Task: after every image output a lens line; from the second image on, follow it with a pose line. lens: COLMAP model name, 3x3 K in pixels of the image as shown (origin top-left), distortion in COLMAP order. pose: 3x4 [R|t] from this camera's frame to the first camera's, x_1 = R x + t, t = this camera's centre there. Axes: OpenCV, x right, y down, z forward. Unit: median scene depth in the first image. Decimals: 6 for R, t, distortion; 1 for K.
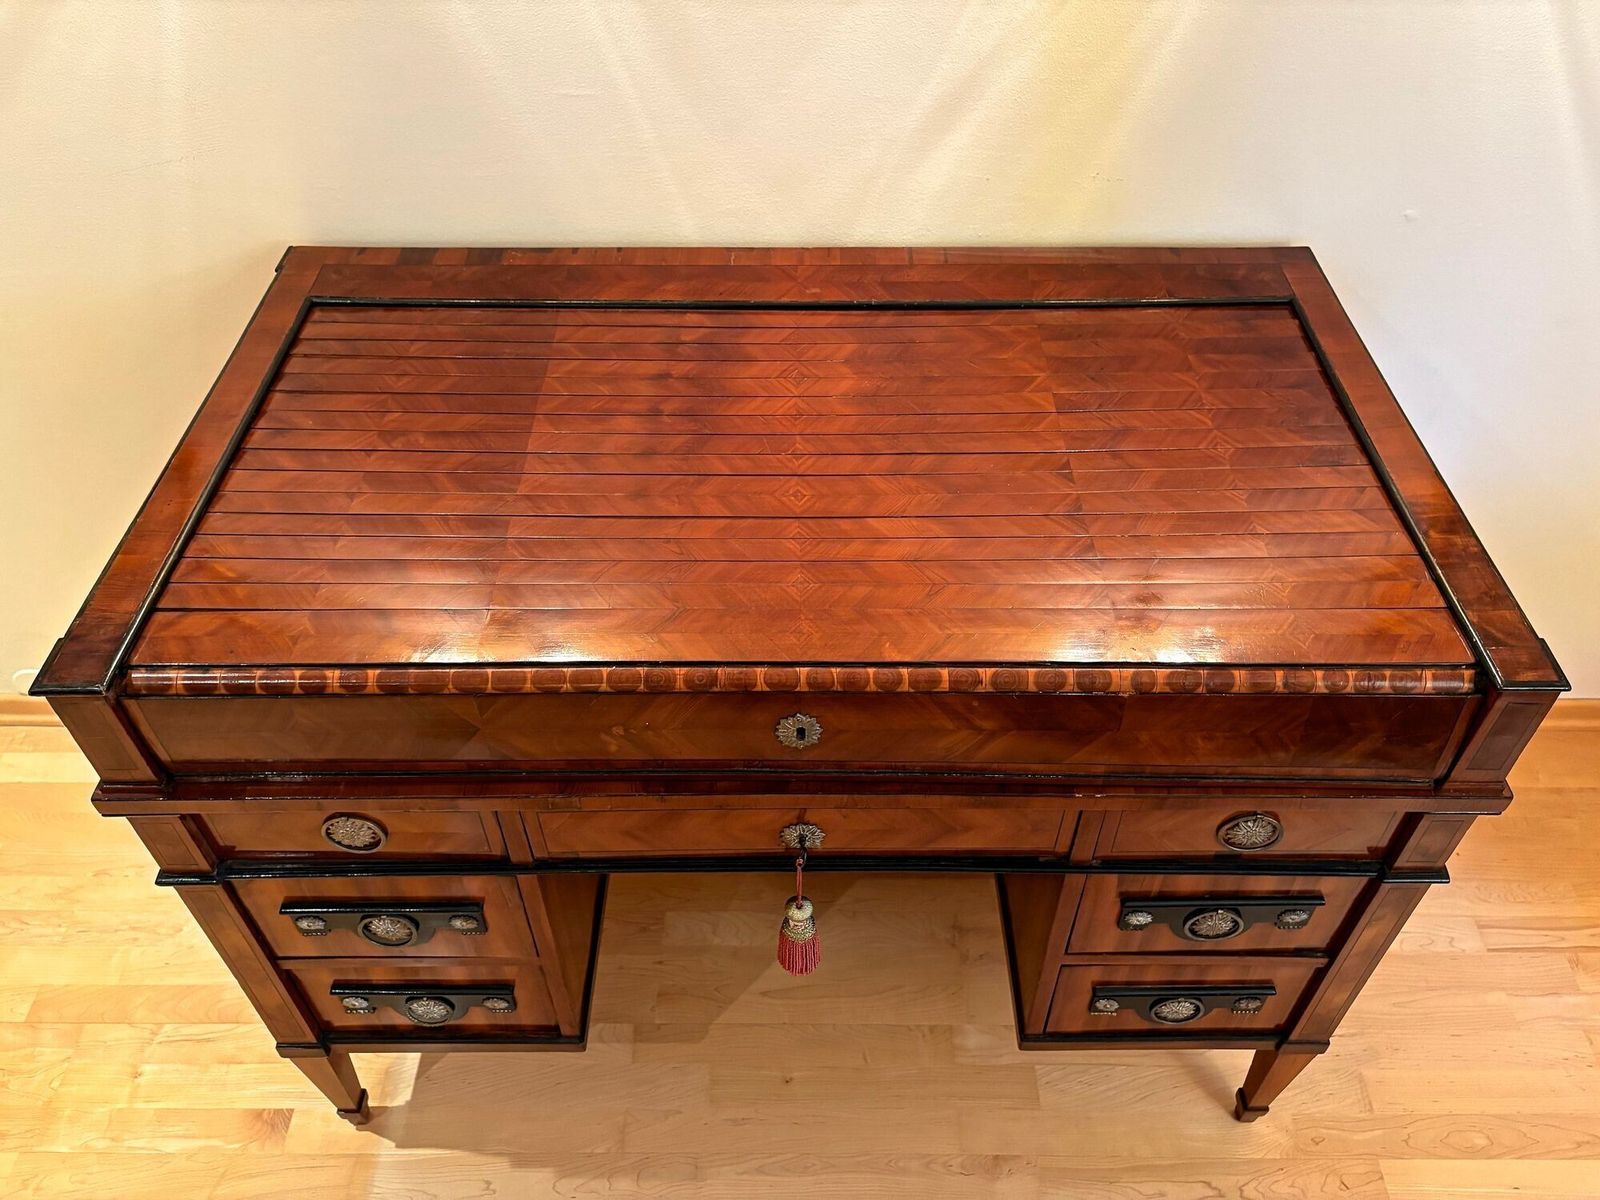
lens RADIAL K [[1223.1, 0, 793.4], [0, 1223.1, 599.4], [0, 0, 1]] dist [0.026636, -0.020541]
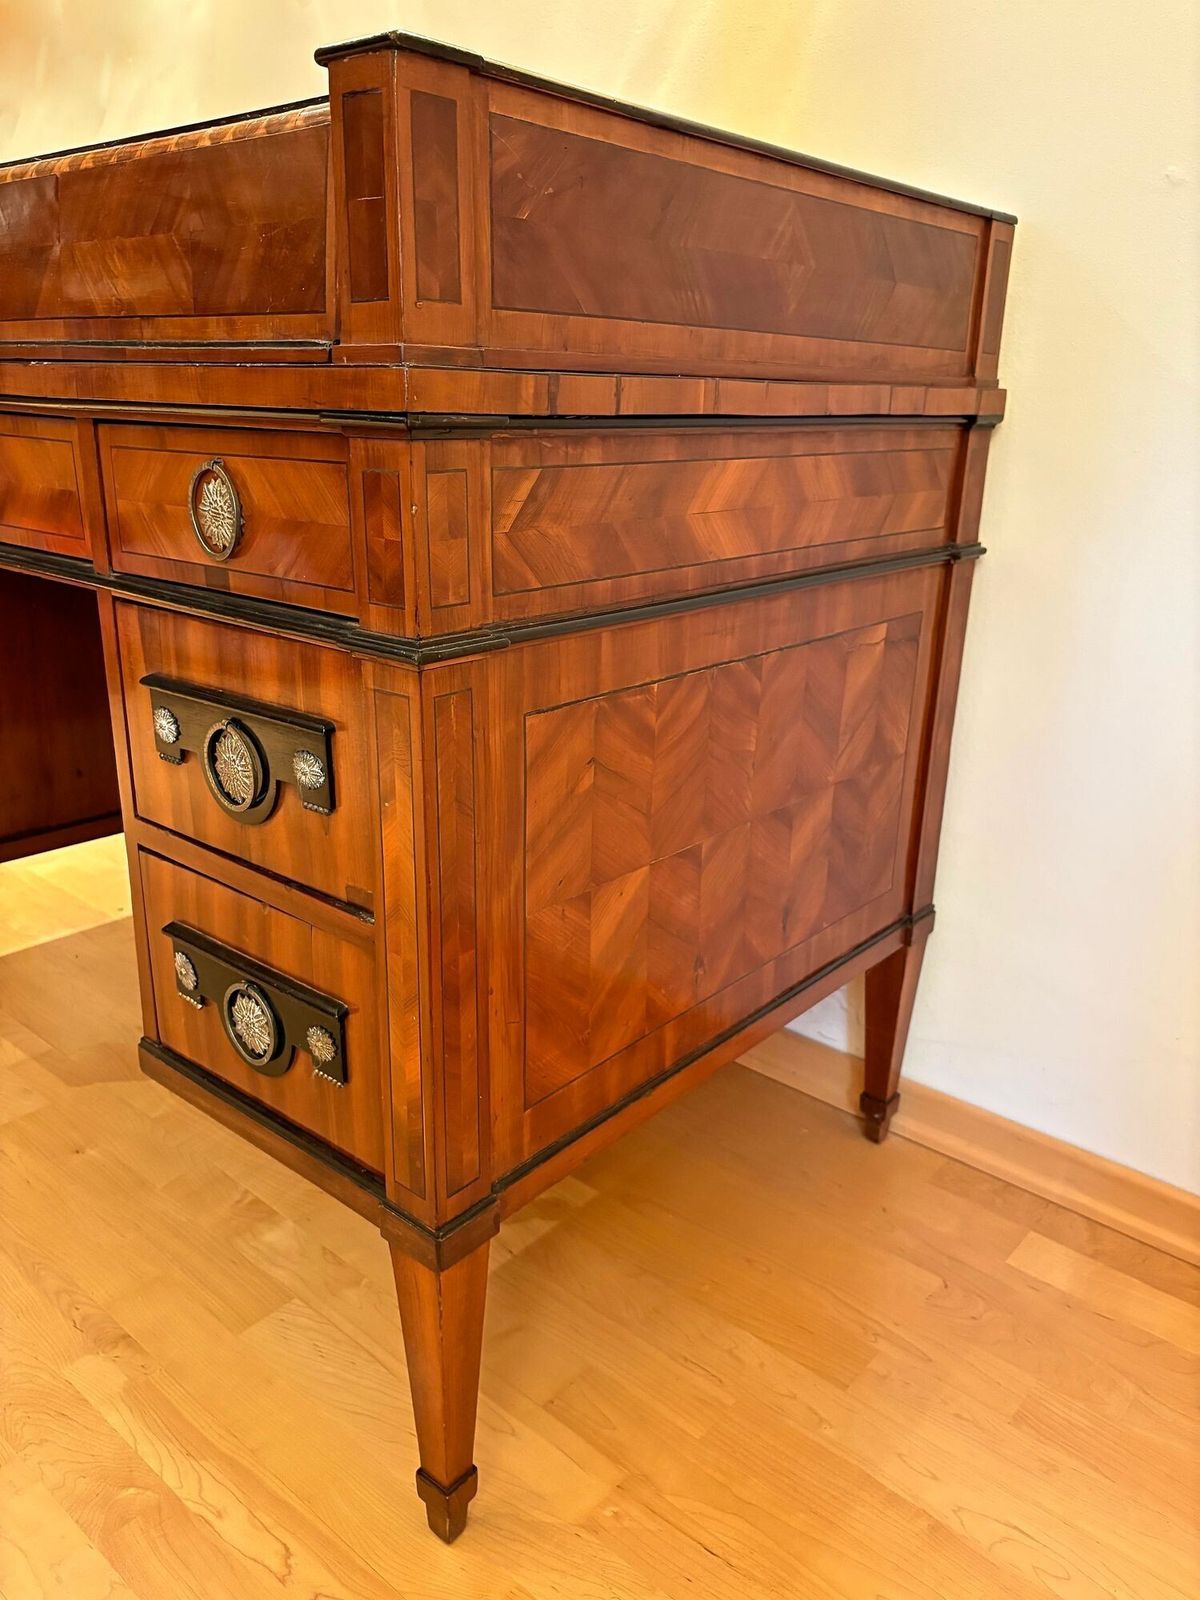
lens RADIAL K [[1223.1, 0, 604.0], [0, 1223.1, 803.5], [0, 0, 1]] dist [0.026636, -0.020541]
pose [[0.760298, 0.234482, -0.605776, 0.757083], [-0.483399, 0.827183, -0.286521, 0.319585], [0.433904, 0.510673, 0.742254, 0.542452]]
